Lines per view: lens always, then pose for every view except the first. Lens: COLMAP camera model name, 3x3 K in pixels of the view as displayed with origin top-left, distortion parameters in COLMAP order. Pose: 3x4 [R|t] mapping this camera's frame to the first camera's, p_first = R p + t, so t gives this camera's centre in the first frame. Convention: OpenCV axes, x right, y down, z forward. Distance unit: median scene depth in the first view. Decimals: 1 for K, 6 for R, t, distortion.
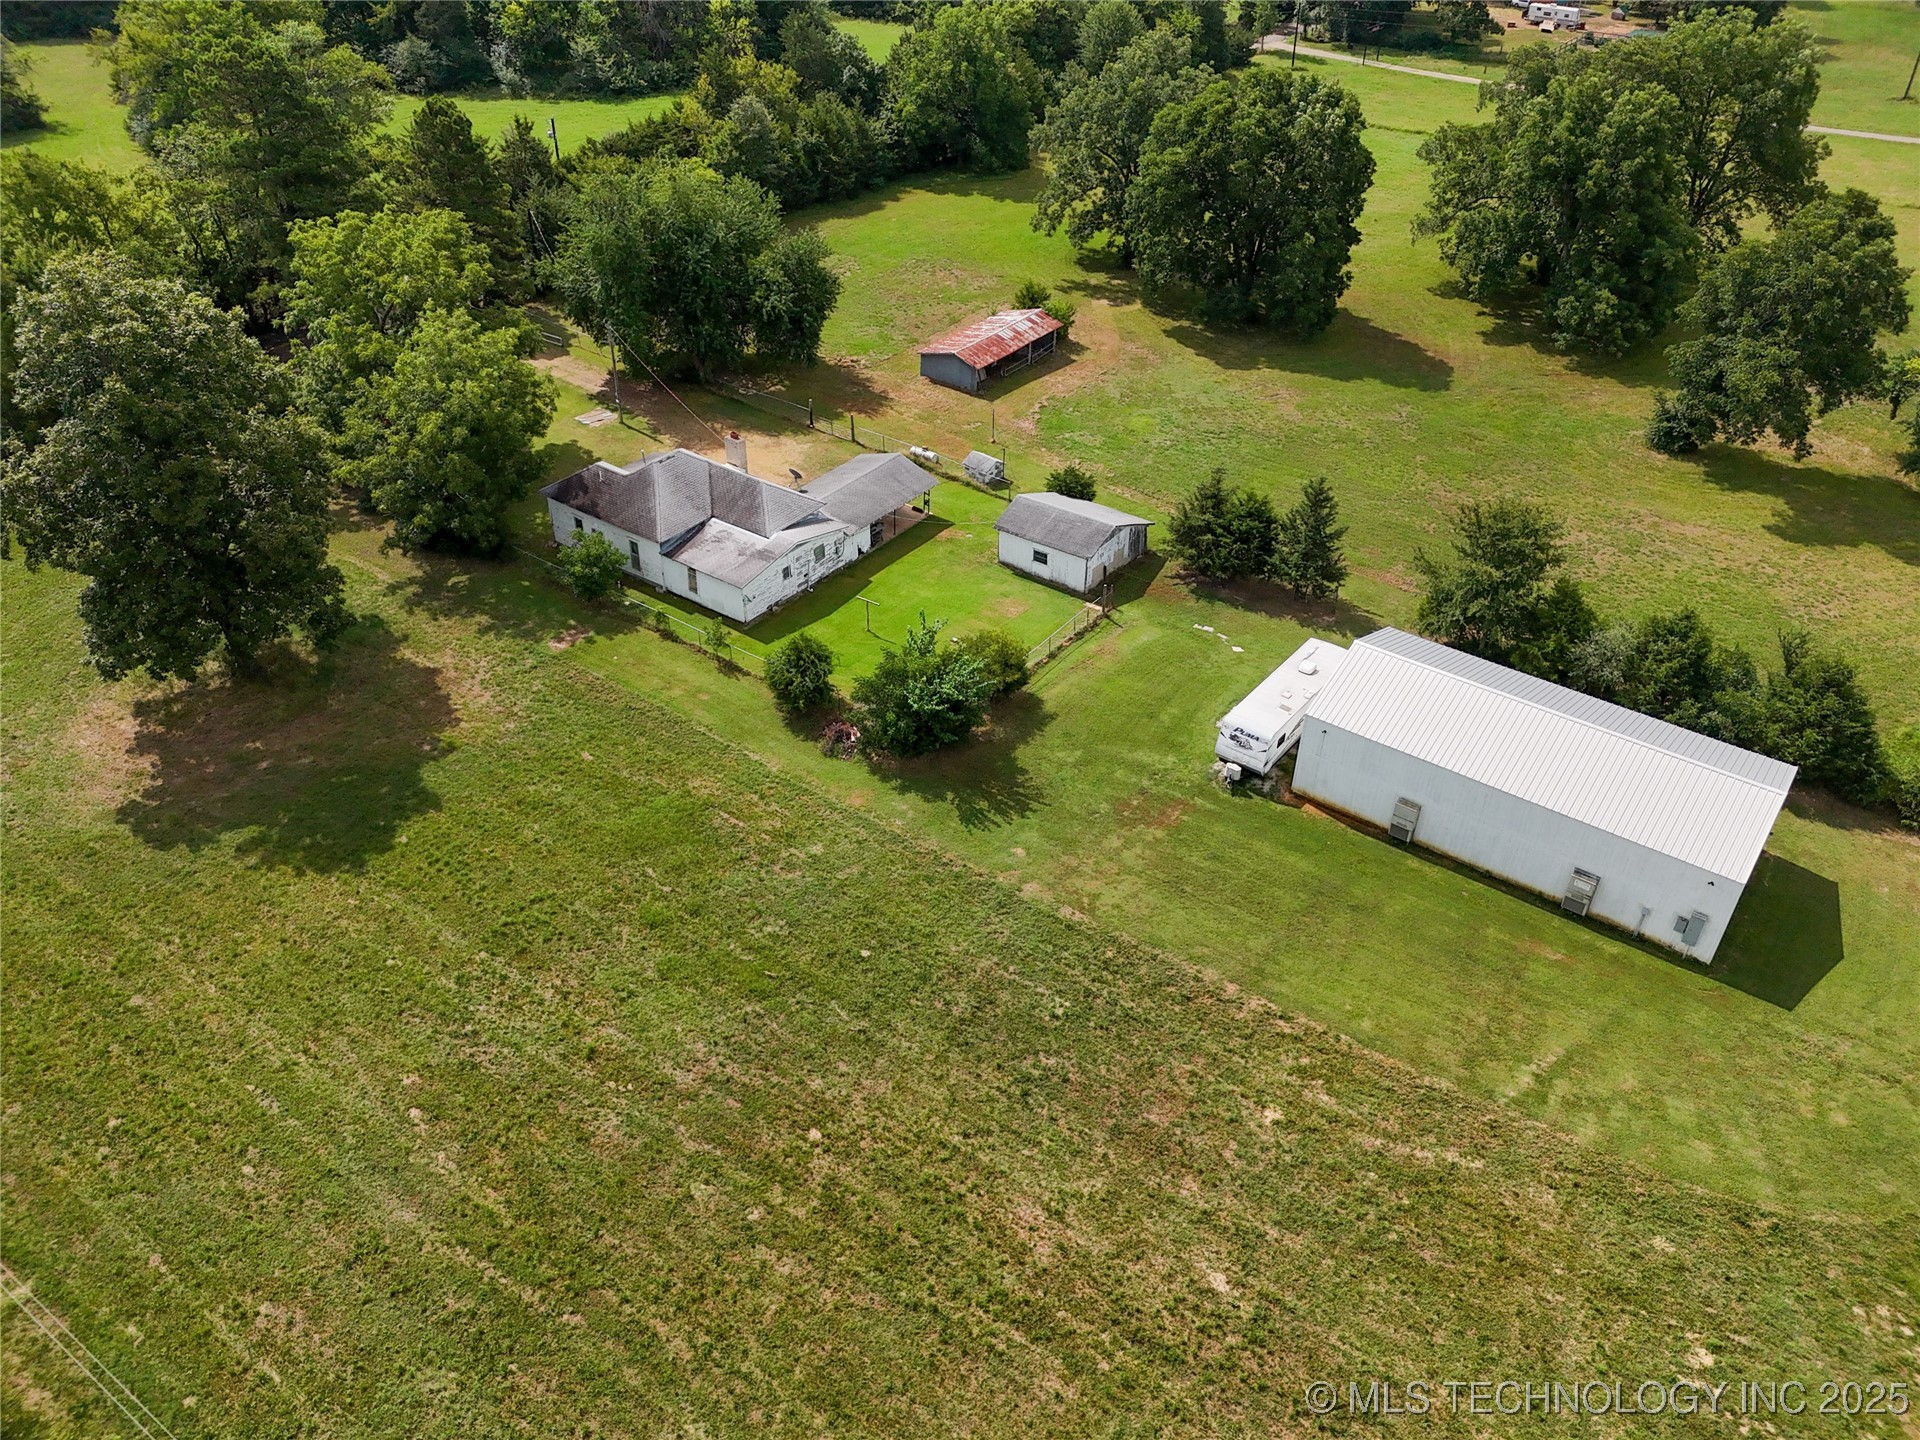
lens RADIAL K [[1415.8, 0, 961.8], [0, 1415.8, 713.9], [0, 0, 1]] dist [0.061224, -0.058222]
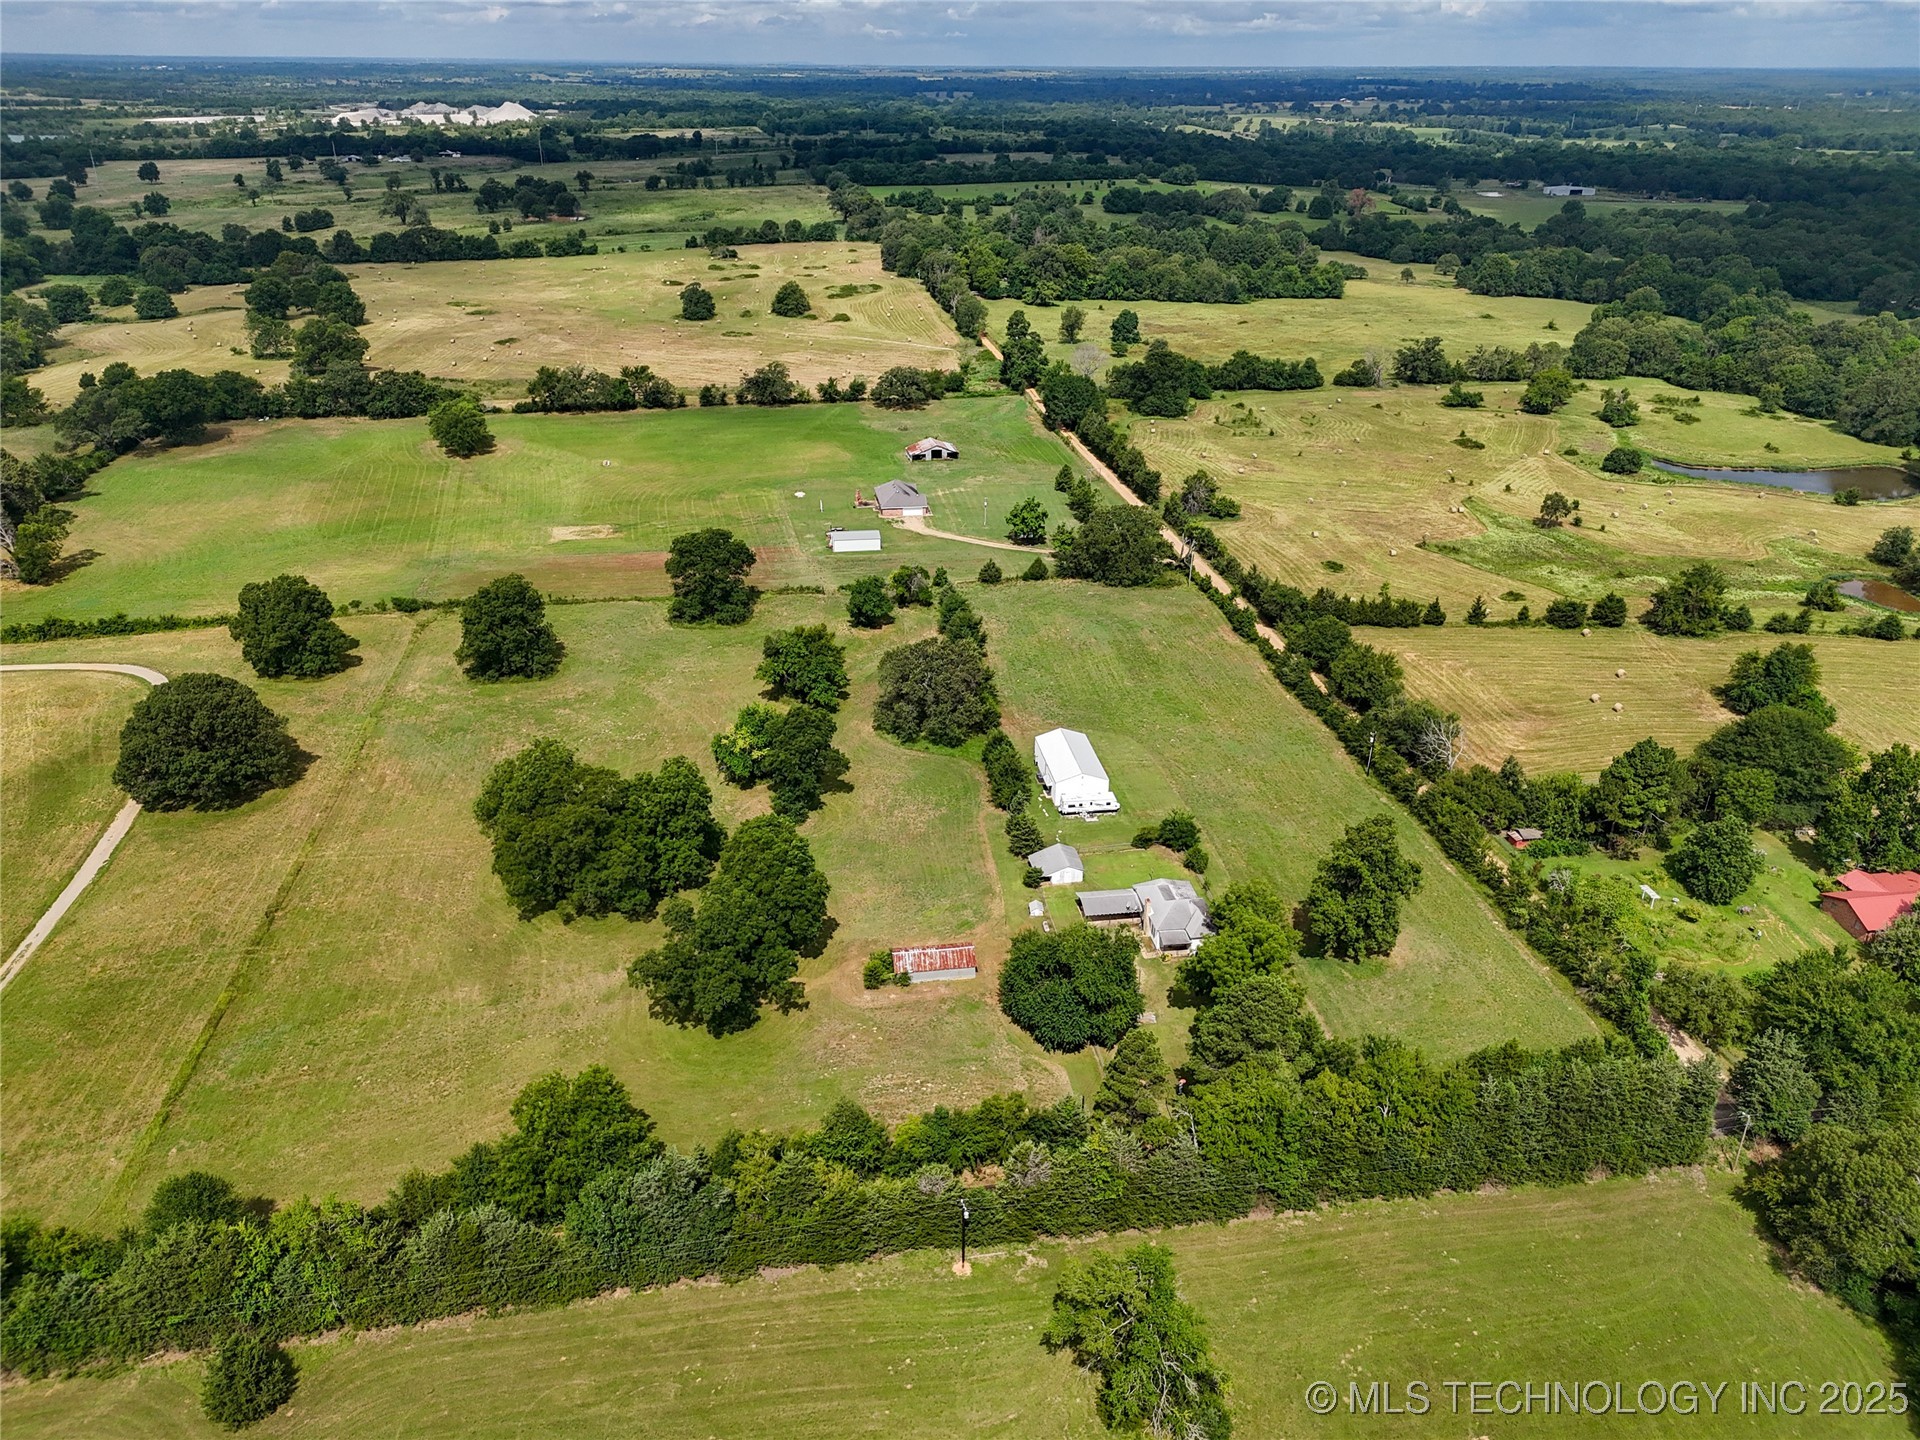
lens RADIAL K [[1415.8, 0, 961.8], [0, 1415.8, 713.9], [0, 0, 1]] dist [0.061224, -0.058222]
pose [[-0.707126, -0.312865, 0.634105, -1.451588], [0.398765, 0.564119, 0.723019, -2.384955], [-0.583918, 0.764124, -0.274143, 1.704279]]
